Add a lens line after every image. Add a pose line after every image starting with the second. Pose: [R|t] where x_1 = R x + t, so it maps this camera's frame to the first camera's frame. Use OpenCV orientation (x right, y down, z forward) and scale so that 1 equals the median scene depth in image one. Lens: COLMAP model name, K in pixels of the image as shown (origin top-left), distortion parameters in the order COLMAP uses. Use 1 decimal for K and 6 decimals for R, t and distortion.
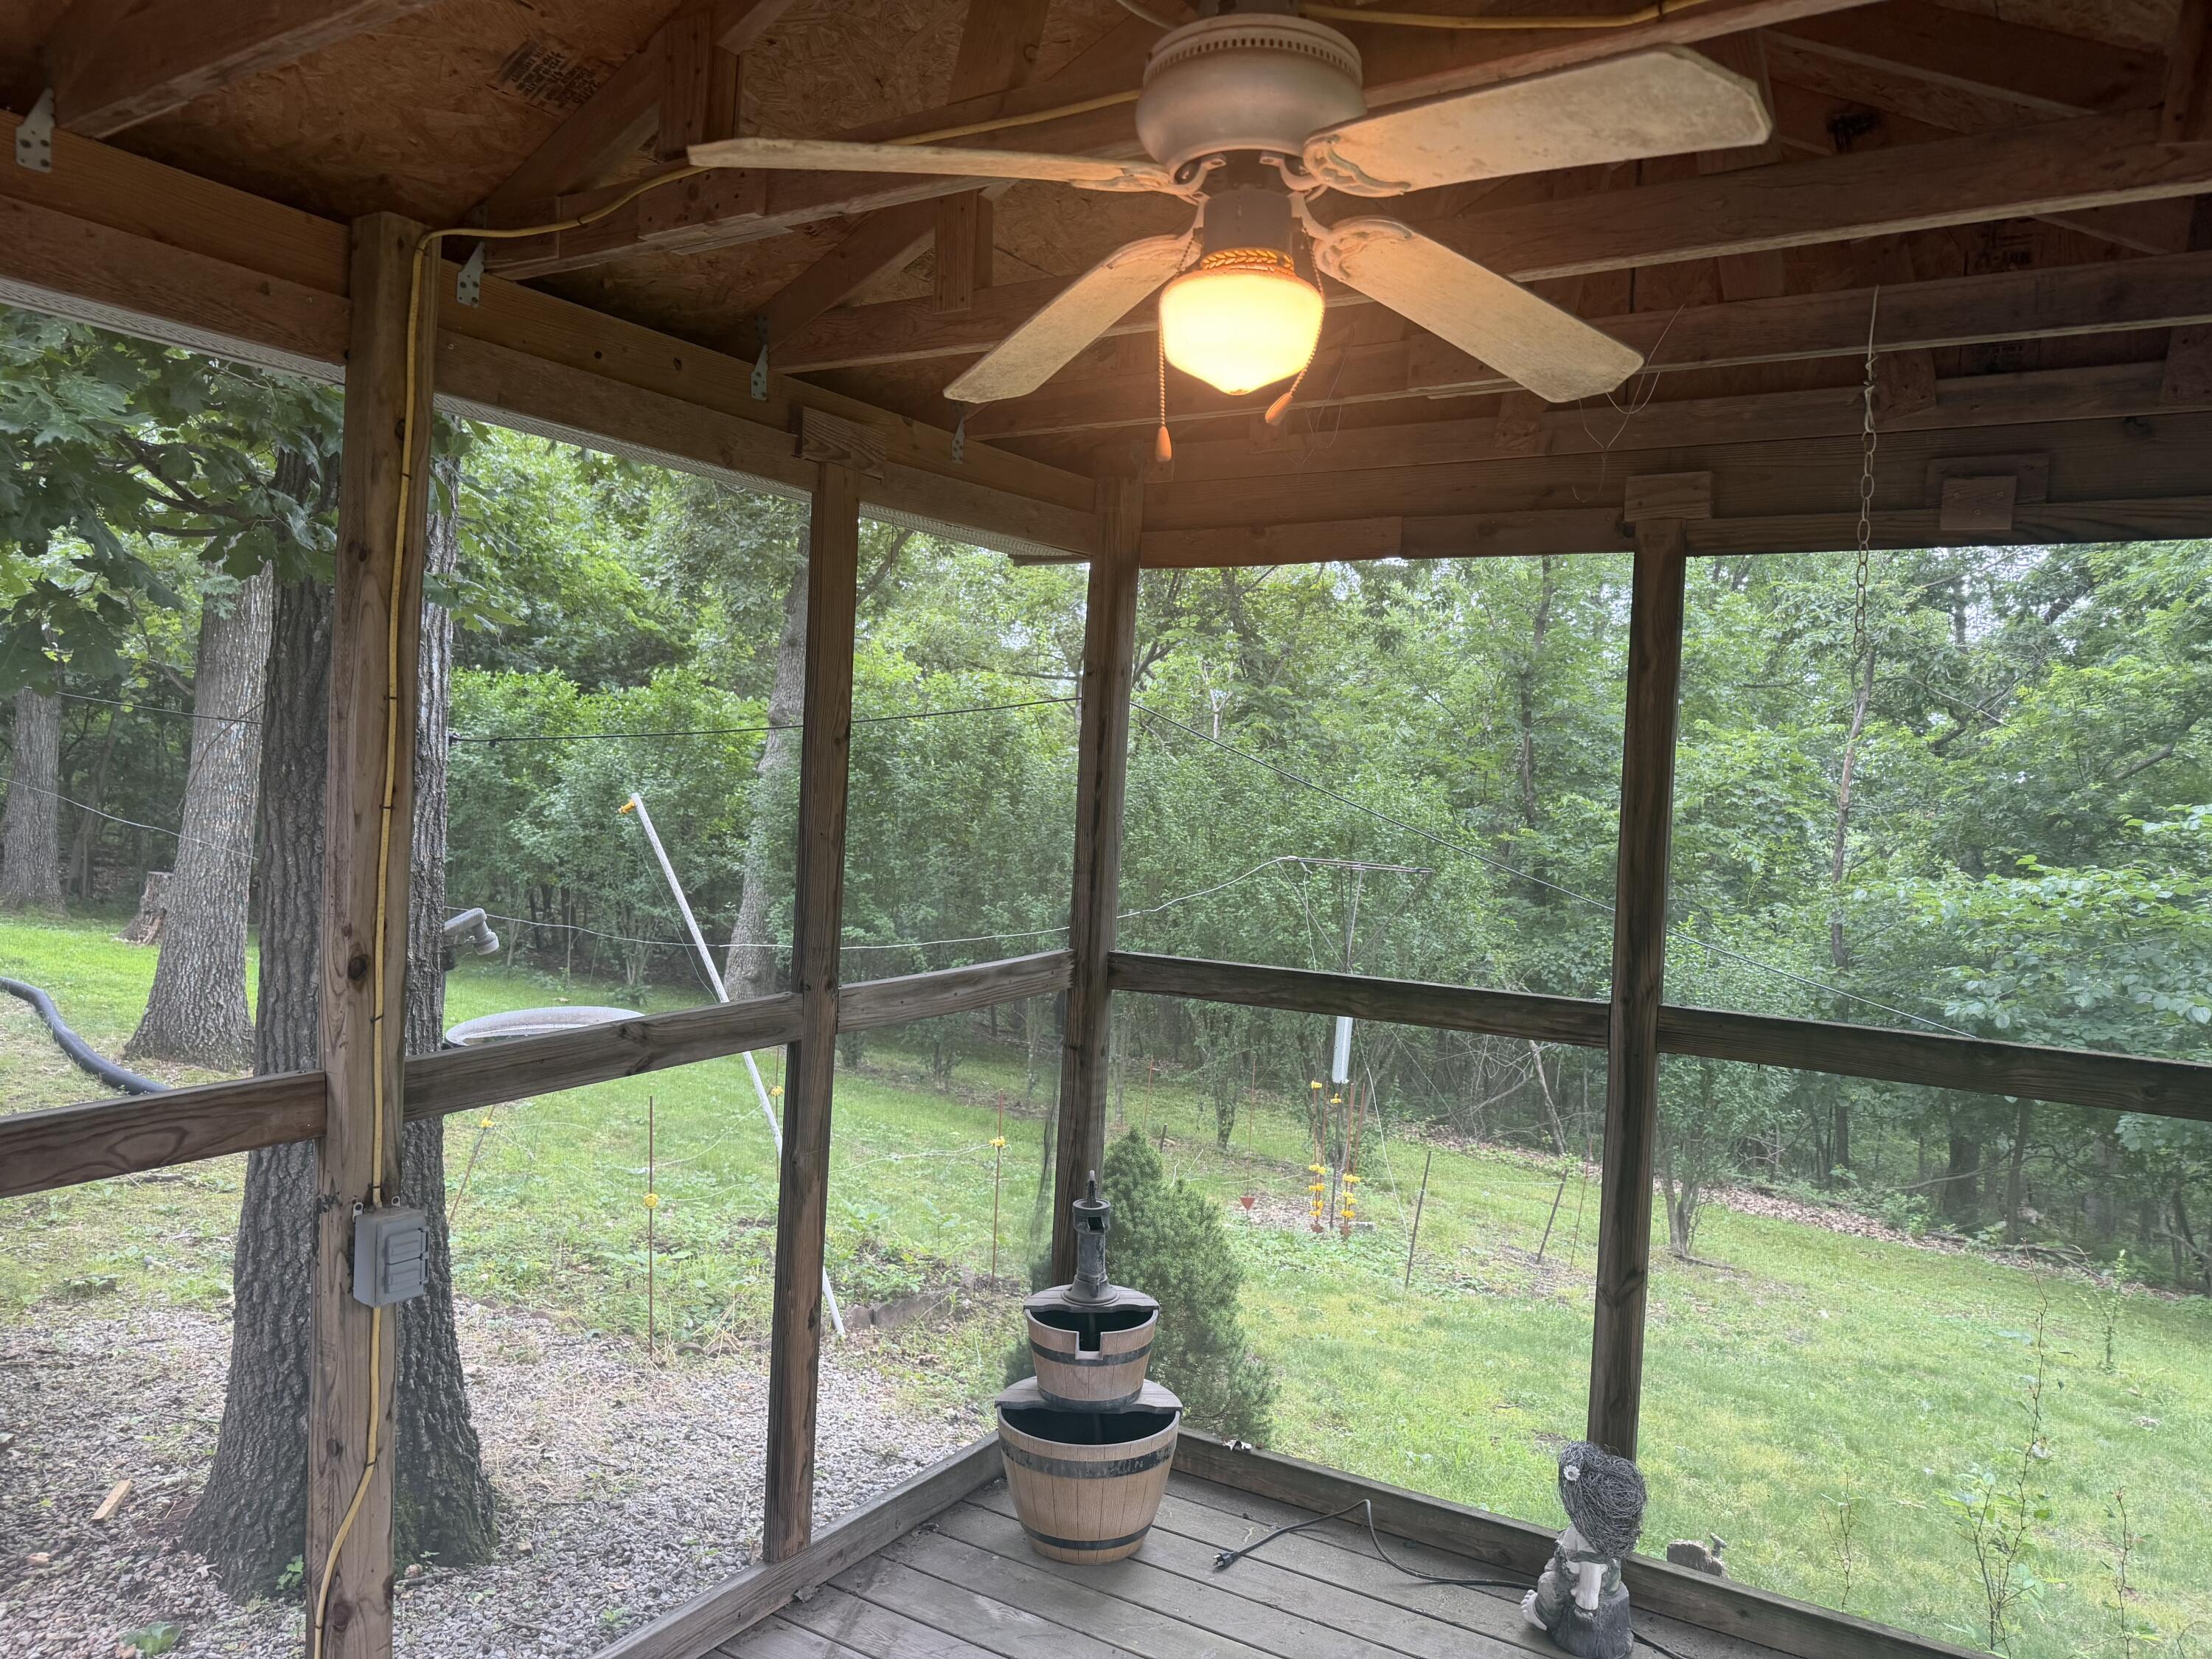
lens RADIAL K [[1529.7, 0, 1110.7], [0, 1529.7, 832.3], [0, 0, 1]] dist [0.061117, -0.088026]
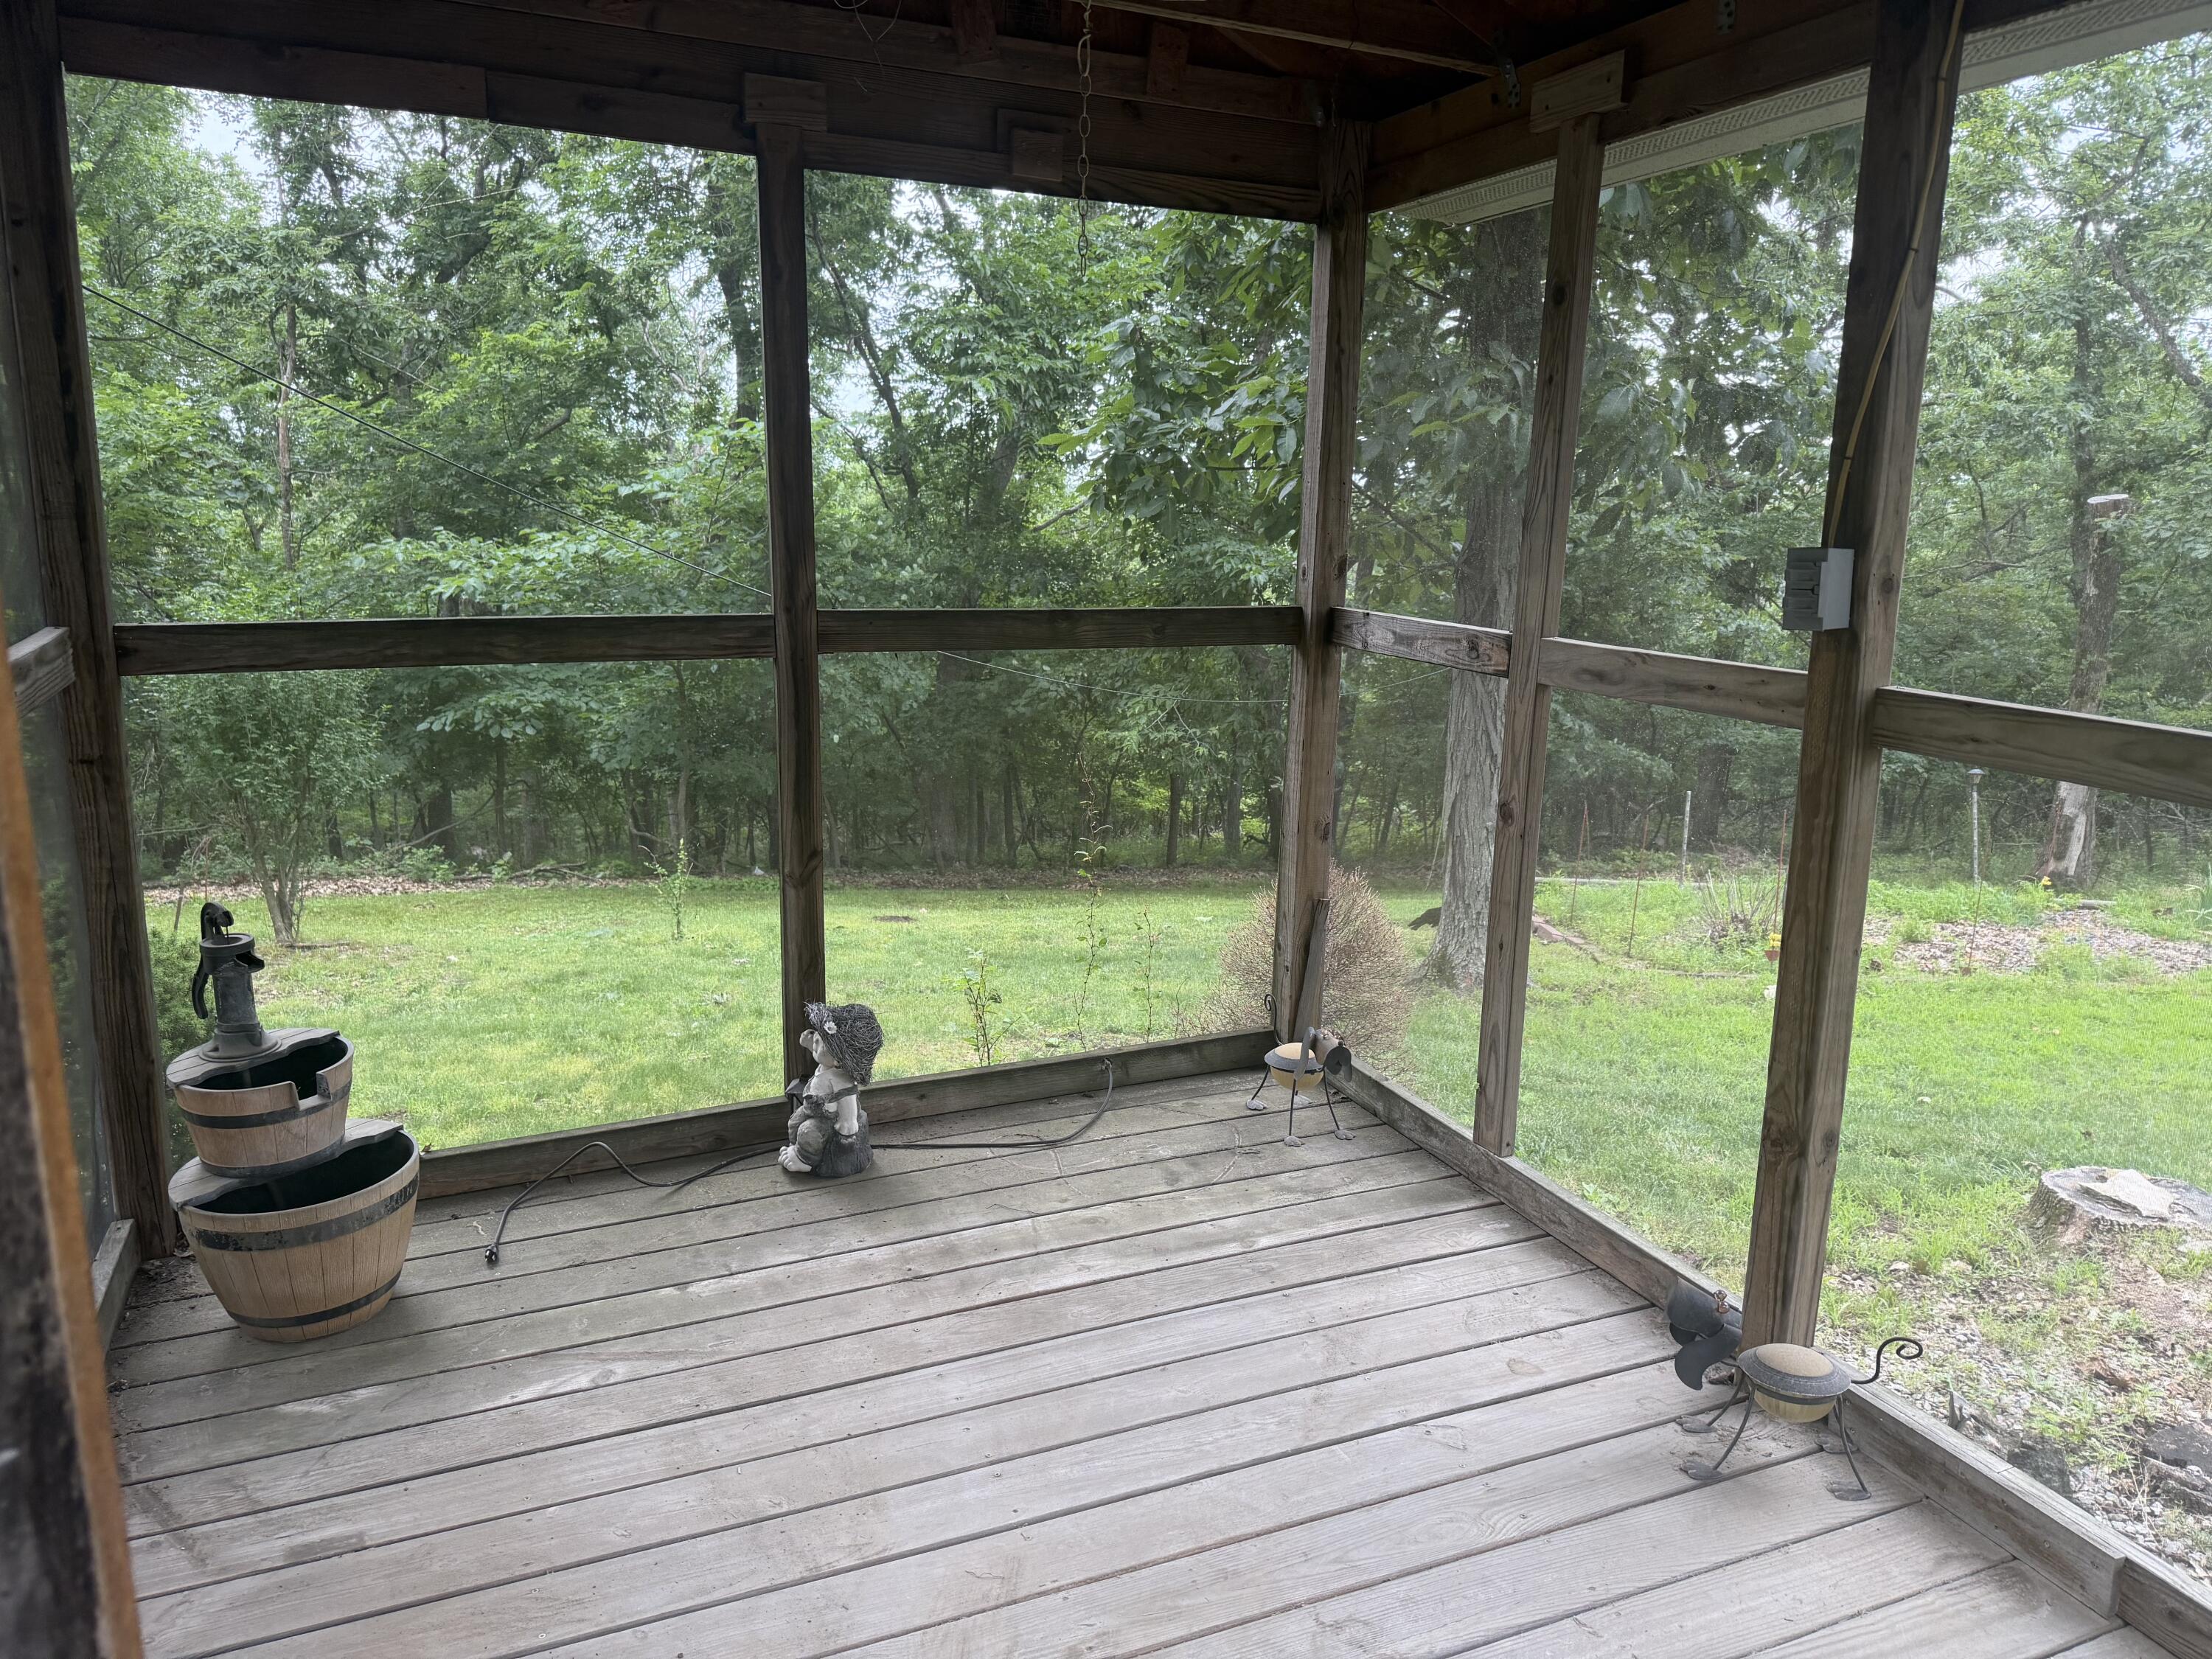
lens RADIAL K [[1529.7, 0, 1110.7], [0, 1529.7, 832.3], [0, 0, 1]] dist [0.061117, -0.088026]
pose [[0.561654, -0.204122, 0.801797, -0.397375], [0.034212, 0.973990, 0.223994, 0.027439], [-0.826665, -0.098376, 0.554029, 0.195515]]
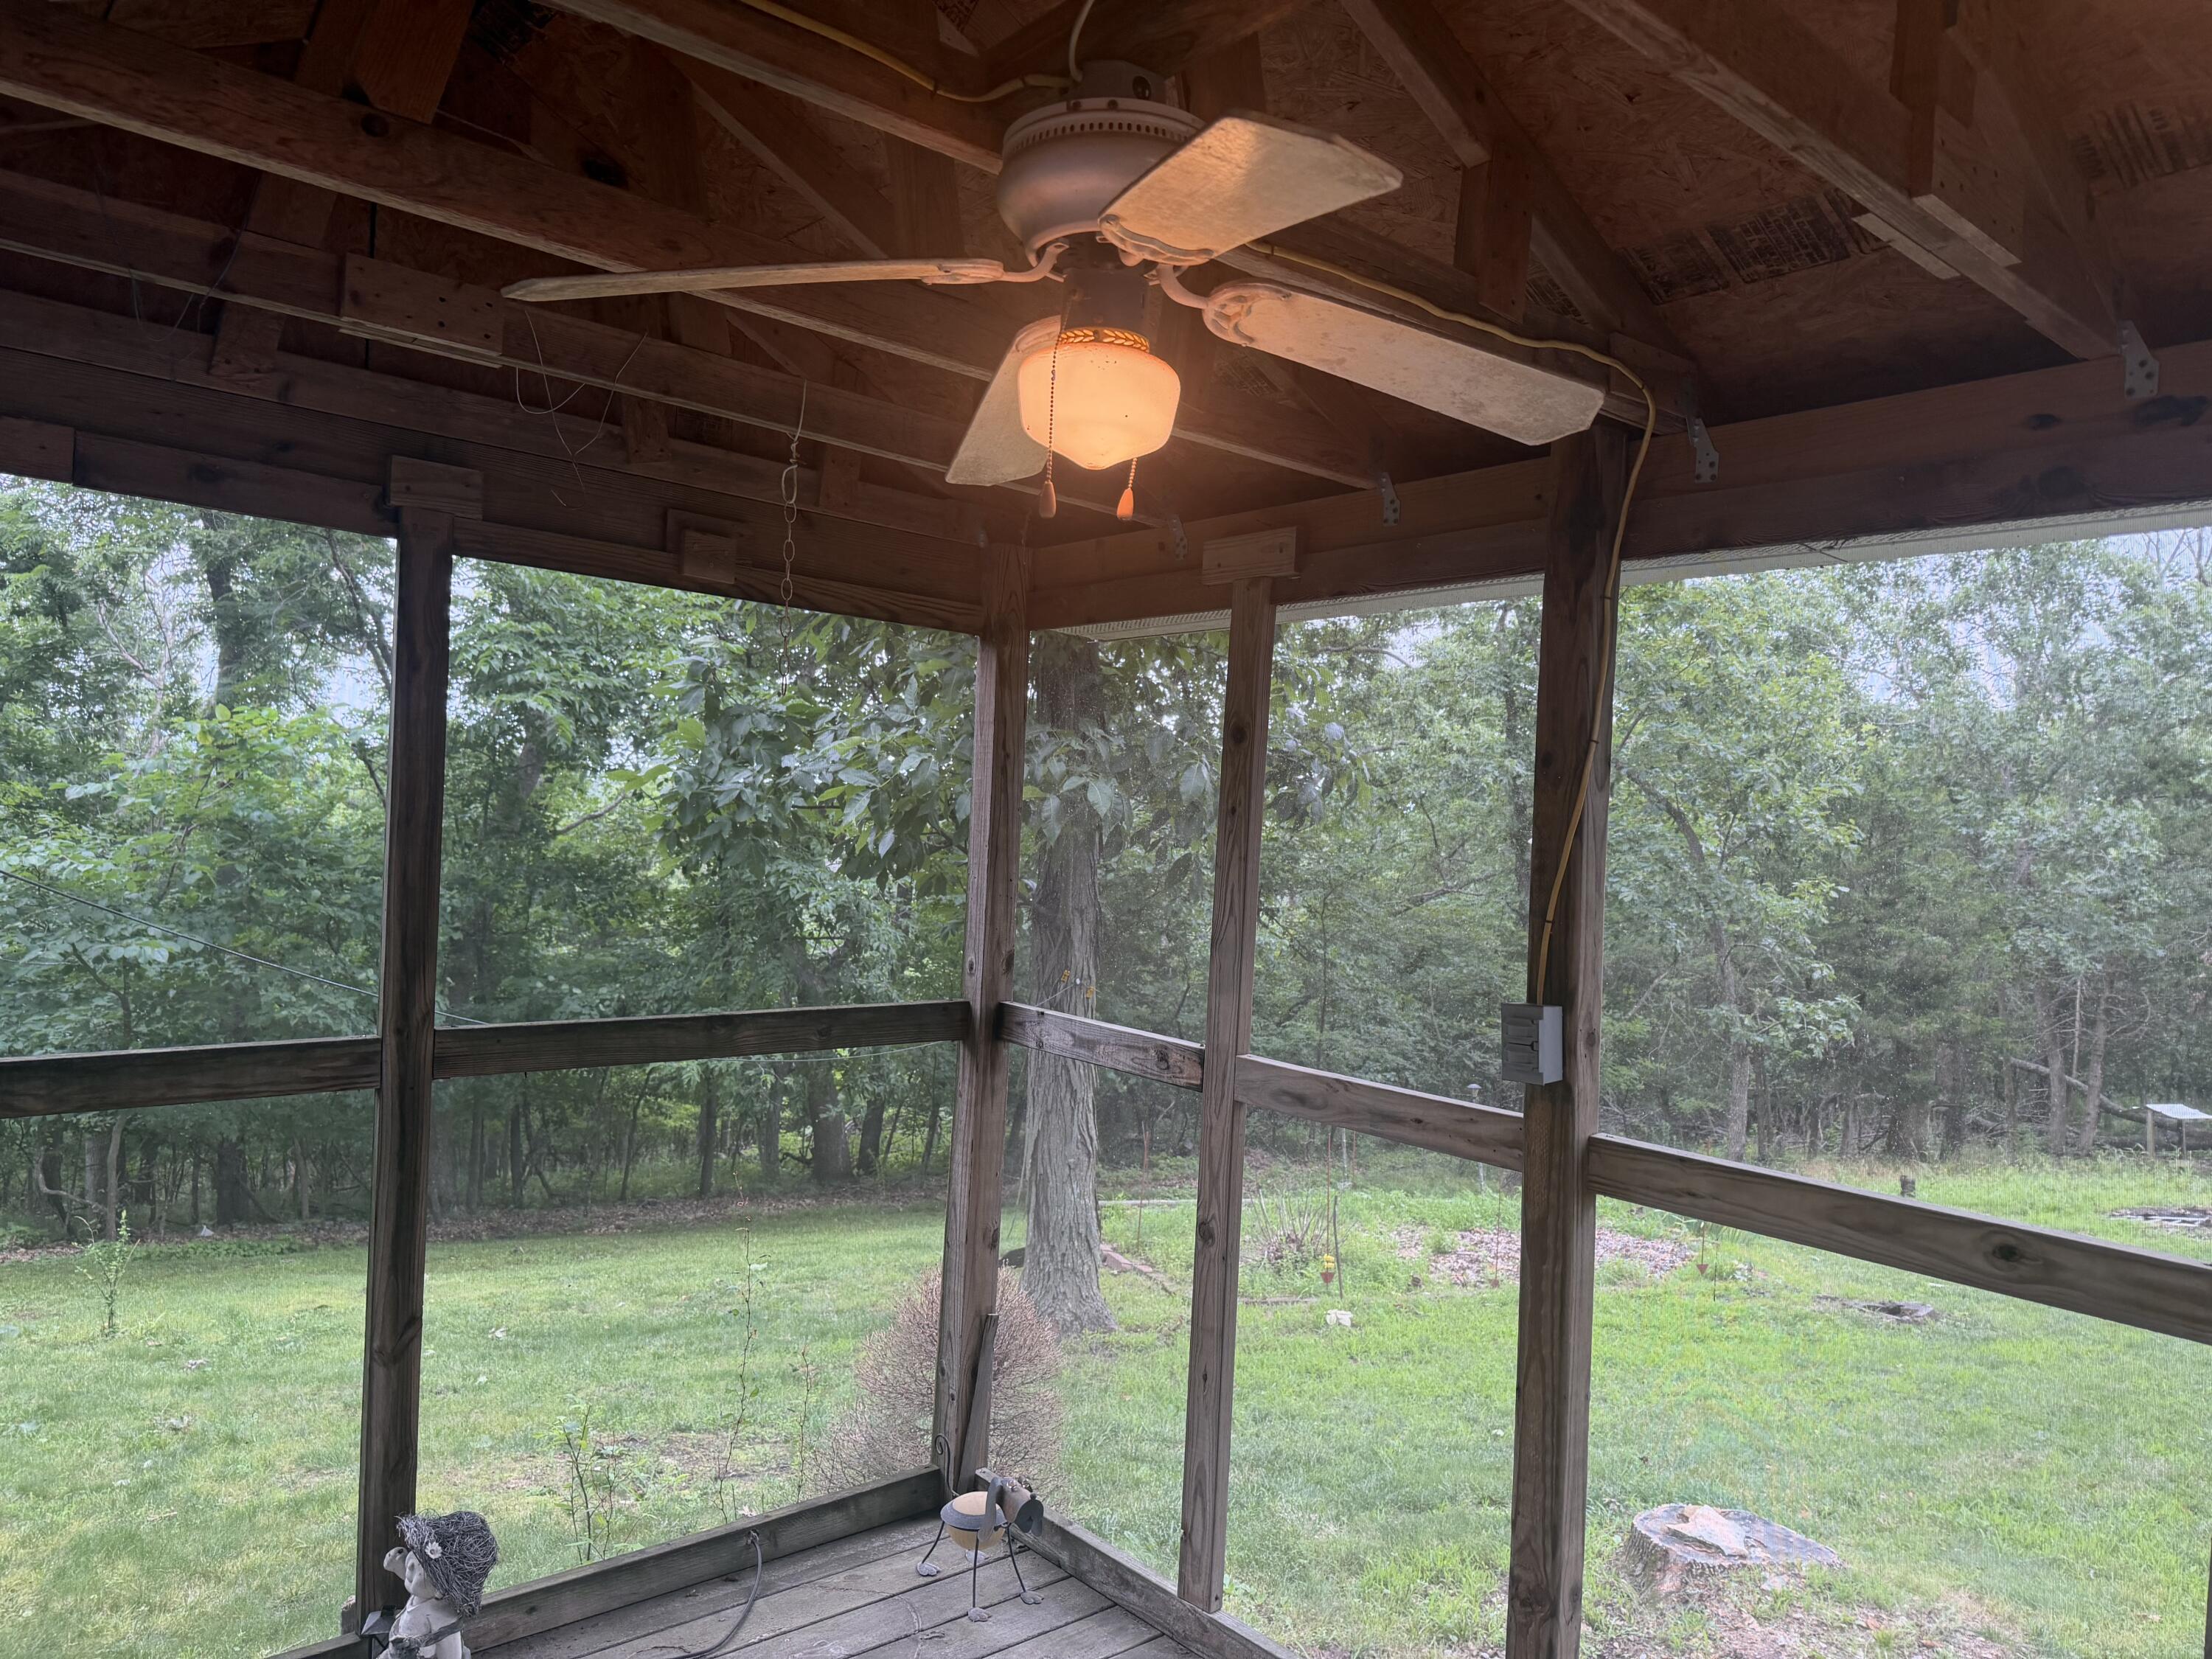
lens RADIAL K [[1529.7, 0, 1110.7], [0, 1529.7, 832.3], [0, 0, 1]] dist [0.061117, -0.088026]
pose [[0.289235, -0.033326, 0.956678, -0.391149], [0.001615, 0.999409, 0.034326, -0.036896], [-0.957257, -0.008383, 0.289118, 0.308328]]
